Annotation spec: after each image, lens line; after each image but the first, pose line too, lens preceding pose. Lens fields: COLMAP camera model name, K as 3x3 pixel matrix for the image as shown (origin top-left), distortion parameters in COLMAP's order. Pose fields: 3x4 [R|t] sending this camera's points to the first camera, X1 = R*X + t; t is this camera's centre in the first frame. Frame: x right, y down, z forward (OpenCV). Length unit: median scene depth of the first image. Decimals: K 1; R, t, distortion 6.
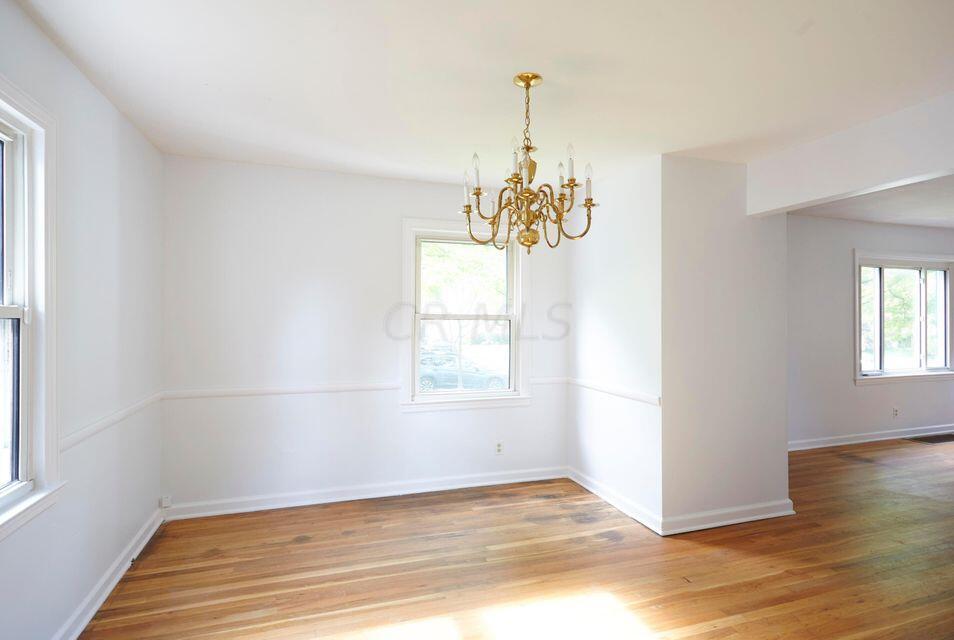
lens RADIAL K [[497.7, 0, 477.0], [0, 497.7, 320.0], [0, 0, 1]] dist [-0.001547, -0.001252]
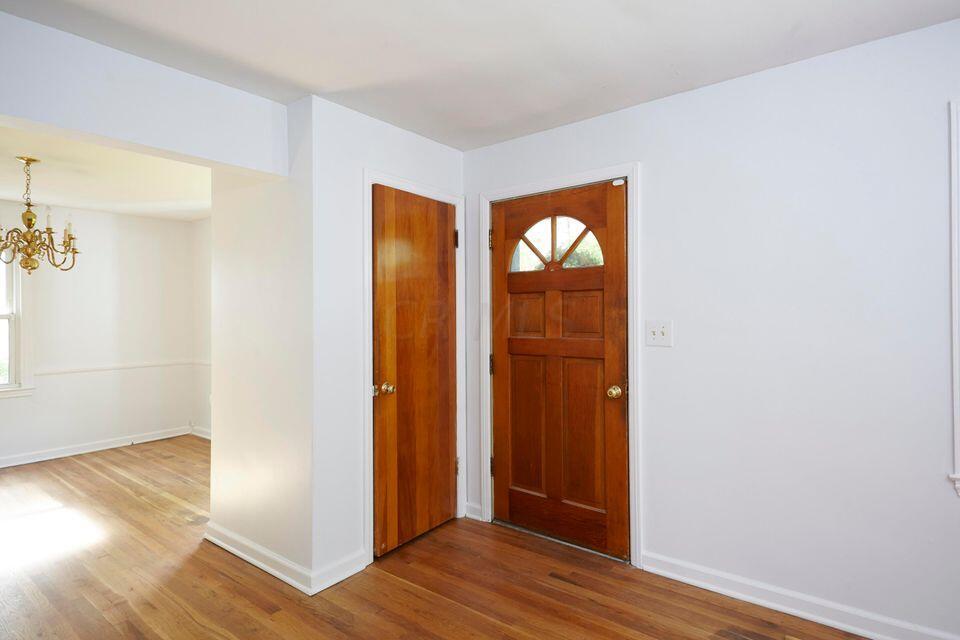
lens RADIAL K [[530.4, 0, 479.7], [0, 530.4, 304.7], [0, 0, 1]] dist [0.000280, -0.000794]
pose [[0.553128, -0.018369, -0.832894, 1.666946], [0.004287, 0.999806, -0.019203, 0.000333], [0.833086, 0.007052, 0.553099, 0.940027]]
